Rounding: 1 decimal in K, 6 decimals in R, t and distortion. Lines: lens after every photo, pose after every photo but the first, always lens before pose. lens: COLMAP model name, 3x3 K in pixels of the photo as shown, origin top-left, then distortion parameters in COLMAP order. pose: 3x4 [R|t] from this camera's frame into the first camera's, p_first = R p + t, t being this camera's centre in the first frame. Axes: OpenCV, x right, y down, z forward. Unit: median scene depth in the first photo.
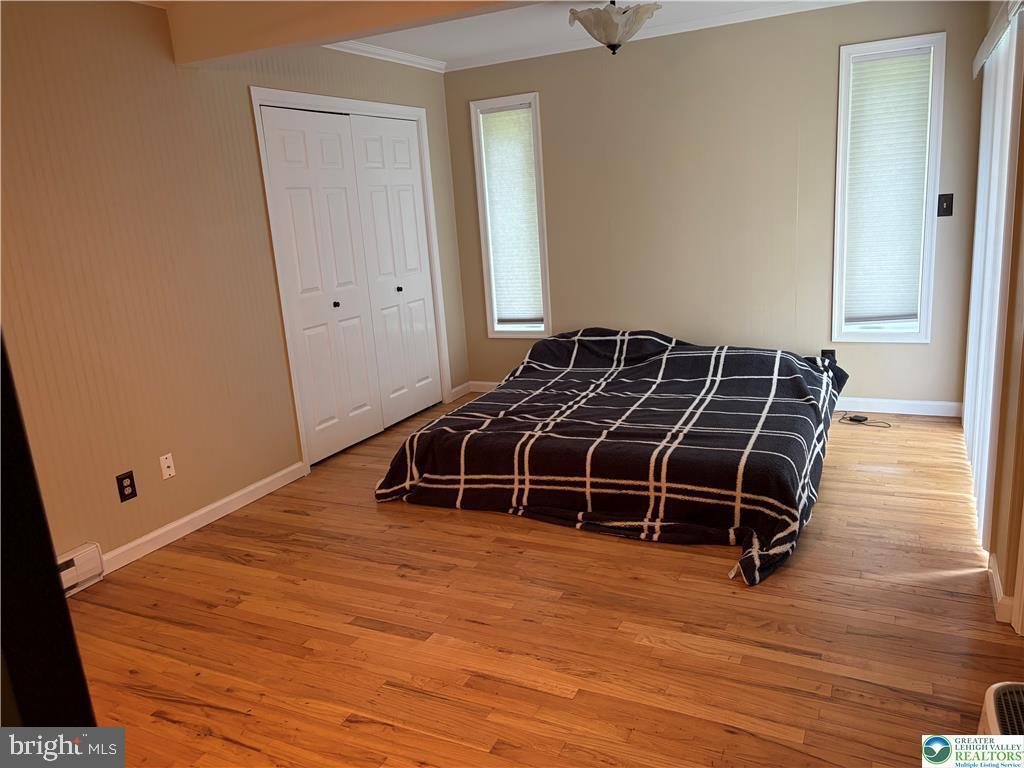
lens RADIAL K [[769.5, 0, 512.2], [0, 769.5, 385.4], [0, 0, 1]] dist [0.063644, -0.071217]
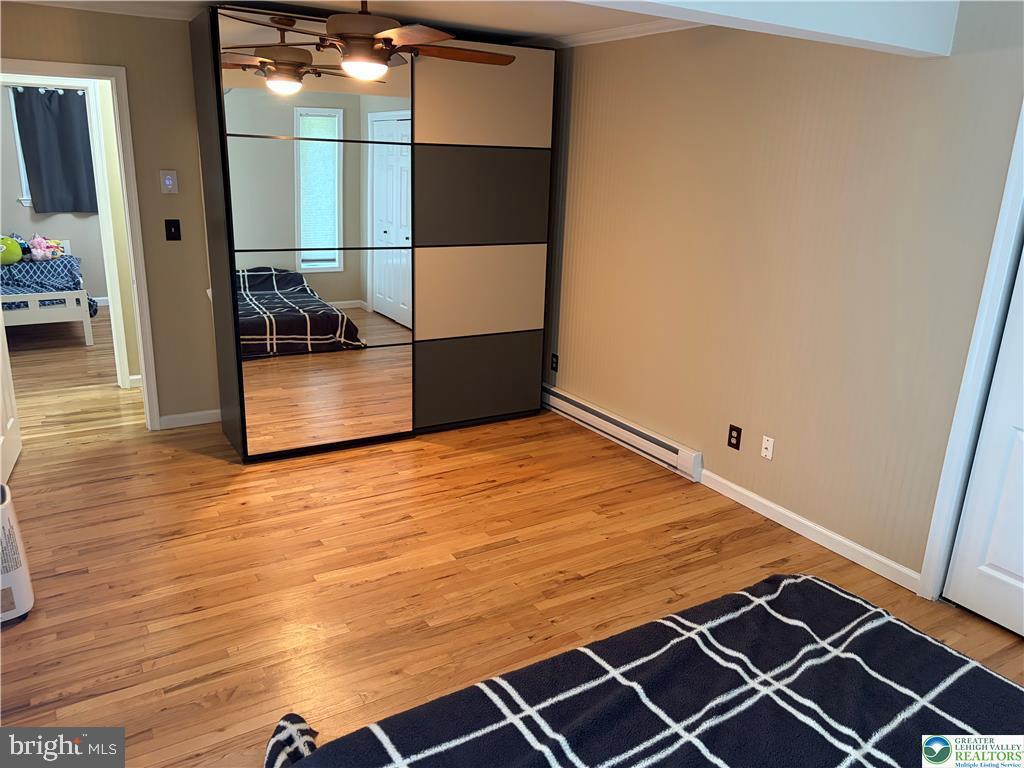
lens RADIAL K [[769.5, 0, 513.2], [0, 769.5, 380.3], [0, 0, 1]] dist [0.063644, -0.071217]
pose [[-0.524091, 0.286958, -0.801863, 0.635246], [-0.205336, 0.871177, 0.445969, -0.421900], [0.826538, 0.398379, -0.397653, 1.194655]]
